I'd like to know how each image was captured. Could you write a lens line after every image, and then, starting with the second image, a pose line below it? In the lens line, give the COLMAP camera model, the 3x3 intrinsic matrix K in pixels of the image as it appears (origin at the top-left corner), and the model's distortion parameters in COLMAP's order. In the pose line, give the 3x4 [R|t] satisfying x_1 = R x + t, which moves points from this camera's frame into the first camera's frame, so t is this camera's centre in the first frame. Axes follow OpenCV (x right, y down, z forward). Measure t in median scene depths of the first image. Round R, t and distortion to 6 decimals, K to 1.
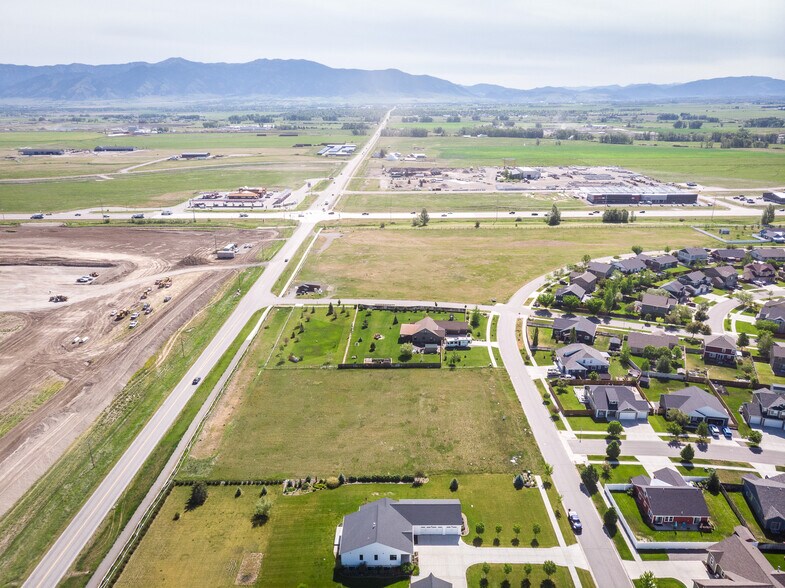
lens RADIAL K [[576.0, 0, 397.3], [0, 576.0, 275.7], [0, 0, 1]] dist [-0.000838, 0.008432]
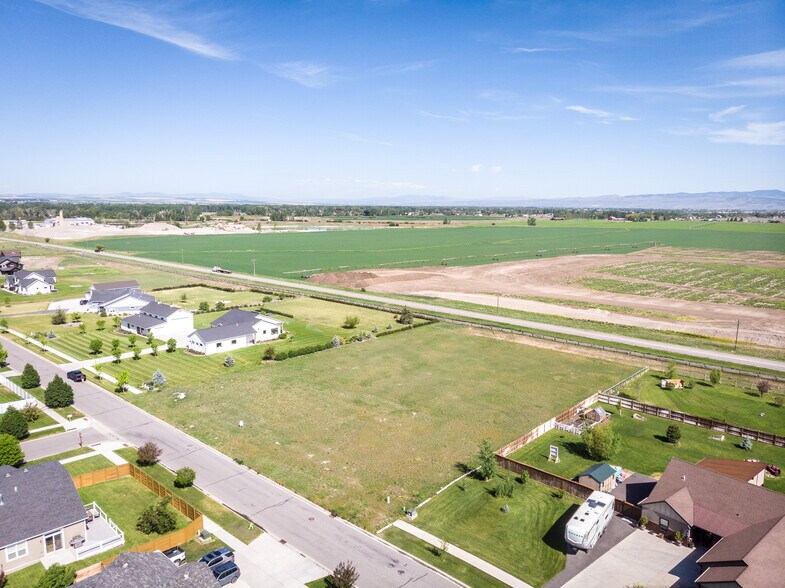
lens RADIAL K [[576.0, 0, 401.6], [0, 576.0, 333.7], [0, 0, 1]] dist [-0.000838, 0.008432]
pose [[-0.662515, 0.167114, -0.730169, 0.346608], [-0.222713, 0.886763, 0.405031, -0.053962], [0.715173, 0.430957, -0.550275, 1.029029]]
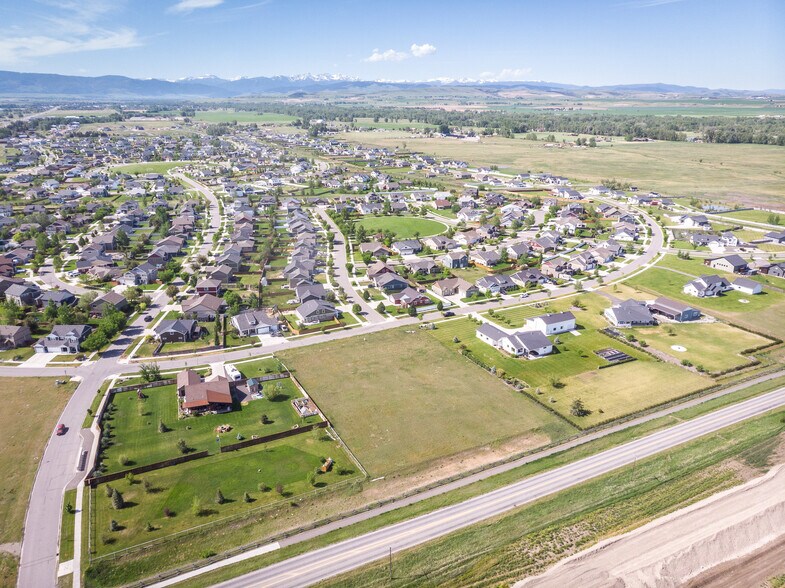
lens RADIAL K [[576.0, 0, 389.0], [0, 576.0, 308.8], [0, 0, 1]] dist [-0.000838, 0.008432]
pose [[-0.453136, -0.299569, 0.839599, -0.706890], [0.263920, 0.854537, 0.447339, -0.297952], [-0.851477, 0.424292, -0.308159, 1.008575]]
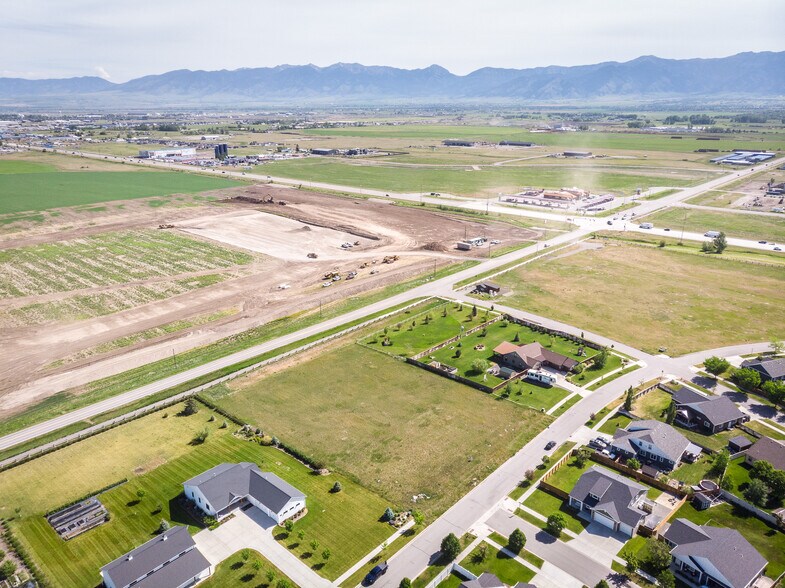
lens RADIAL K [[576.0, 0, 400.1], [0, 576.0, 289.2], [0, 0, 1]] dist [-0.000838, 0.008432]
pose [[0.751618, 0.208028, -0.625935, 0.456599], [-0.193635, 0.976741, 0.092102, -0.051911], [0.630536, 0.051978, 0.774417, 0.177334]]
